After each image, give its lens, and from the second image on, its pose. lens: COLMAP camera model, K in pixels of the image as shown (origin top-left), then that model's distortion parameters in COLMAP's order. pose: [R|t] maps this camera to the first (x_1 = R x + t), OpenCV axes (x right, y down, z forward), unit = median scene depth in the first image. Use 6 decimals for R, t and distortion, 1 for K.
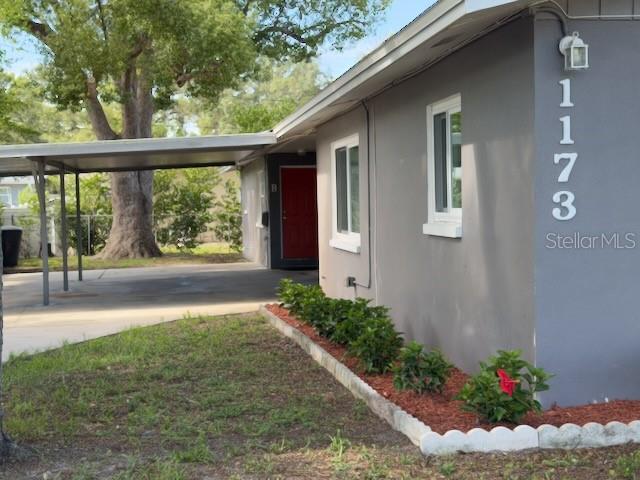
lens RADIAL K [[957.4, 0, 318.8], [0, 957.4, 237.2], [0, 0, 1]] dist [0.129233, 0.000000]
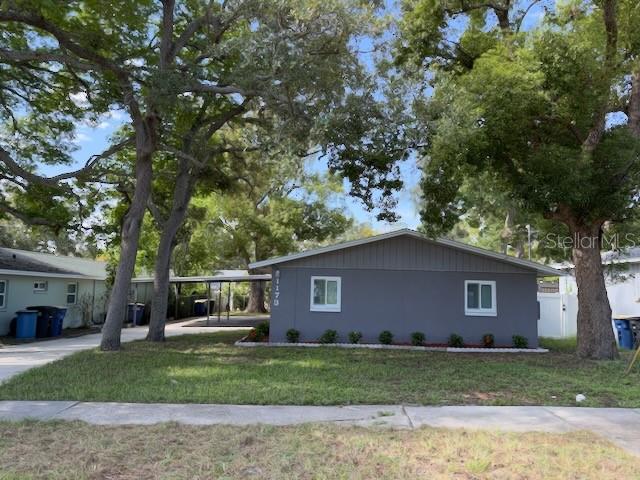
lens RADIAL K [[496.3, 0, 315.0], [0, 496.3, 235.9], [0, 0, 1]] dist [0.077184, -0.014720]
pose [[0.986711, 0.022182, -0.160963, 0.411420], [-0.044862, 0.989321, -0.138675, -0.012541], [0.156168, 0.144053, 0.977170, -0.759128]]
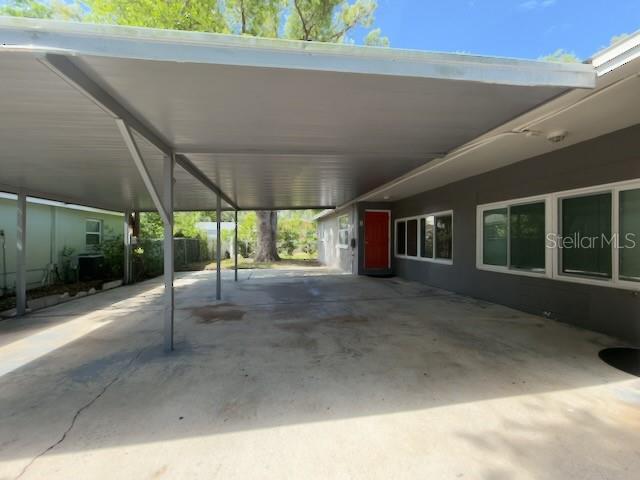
lens RADIAL K [[258.1, 0, 314.0], [0, 258.1, 242.1], [0, 0, 1]] dist [0.002233, 0.000163]
pose [[0.999742, 0.021104, 0.008411, -0.223223], [-0.020853, 0.999365, -0.028890, -0.012032], [-0.009015, 0.028707, 0.999547, 1.022599]]
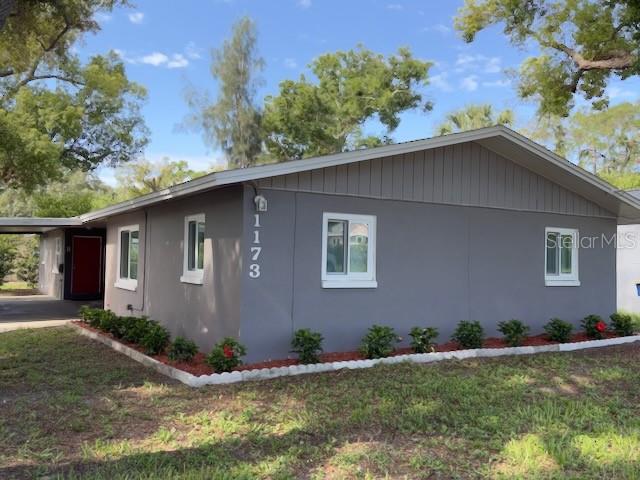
lens RADIAL K [[582.8, 0, 322.0], [0, 582.8, 237.0], [0, 0, 1]] dist [0.041747, 0.000000]
pose [[0.923456, 0.048196, 0.380664, -0.053373], [-0.019588, 0.996708, -0.078674, -0.003972], [-0.383203, 0.065195, 0.921361, -0.135036]]
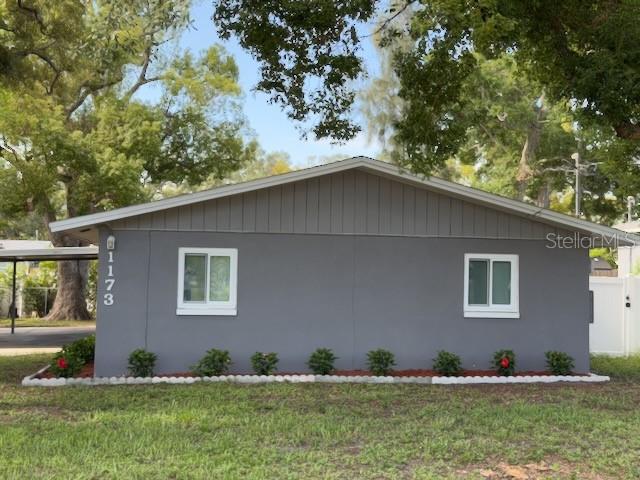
lens RADIAL K [[888.1, 0, 323.1], [0, 888.1, 233.9], [0, 0, 1]] dist [0.142165, 0.000000]
pose [[0.999455, 0.032758, -0.003953, 0.393406], [-0.032975, 0.995887, -0.084392, -0.011131], [0.001173, 0.084477, 0.996425, -0.675993]]
